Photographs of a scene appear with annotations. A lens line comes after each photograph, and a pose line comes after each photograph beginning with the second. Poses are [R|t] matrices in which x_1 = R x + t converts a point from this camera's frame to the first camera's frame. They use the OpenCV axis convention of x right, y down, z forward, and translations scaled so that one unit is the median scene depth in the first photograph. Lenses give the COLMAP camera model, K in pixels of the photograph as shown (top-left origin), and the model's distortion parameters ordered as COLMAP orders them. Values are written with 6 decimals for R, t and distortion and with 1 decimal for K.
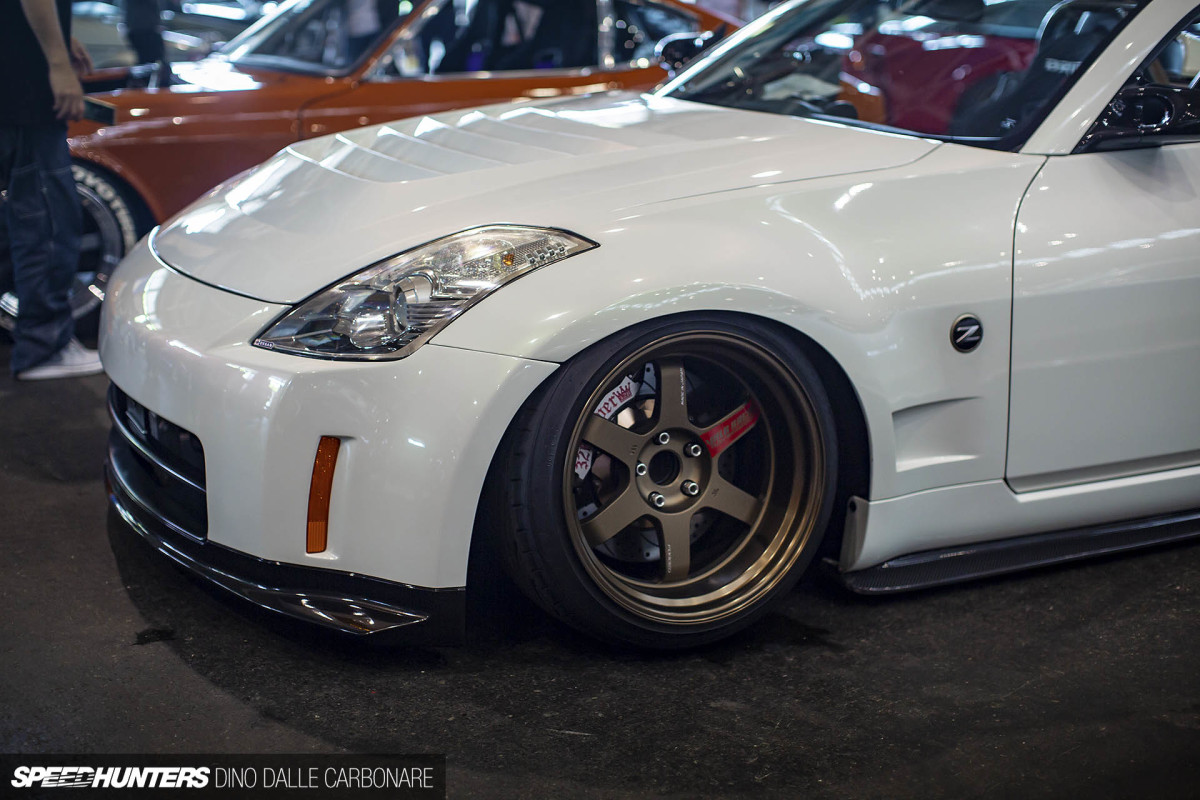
lens RADIAL K [[1829.7, 0, 600.0], [0, 1829.7, 400.0], [0, 0, 1]] dist [-0.185251, 0.160525]
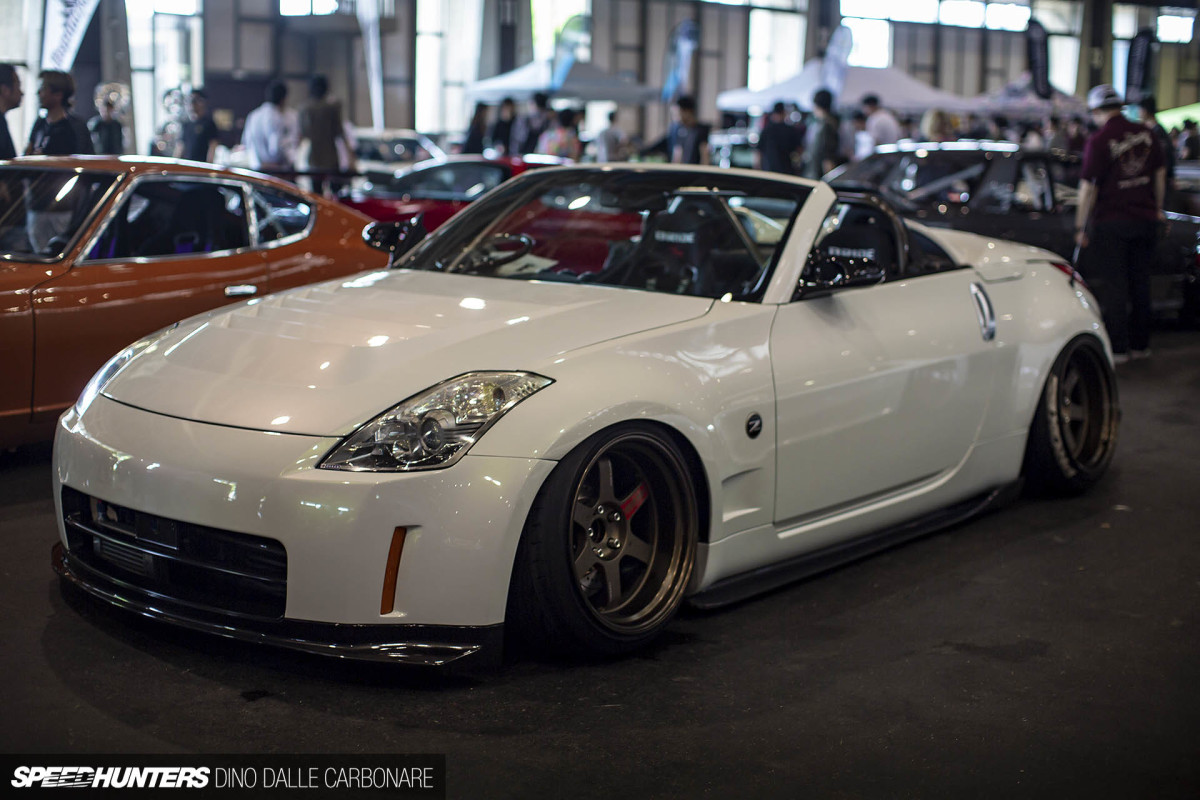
lens RADIAL K [[1829.7, 0, 600.0], [0, 1829.7, 400.0], [0, 0, 1]] dist [-0.185251, 0.160525]
pose [[0.908099, -0.065534, 0.413595, -0.551284], [0.100022, 0.993035, -0.062265, 0.024238], [-0.406634, 0.097911, 0.908329, -0.328796]]
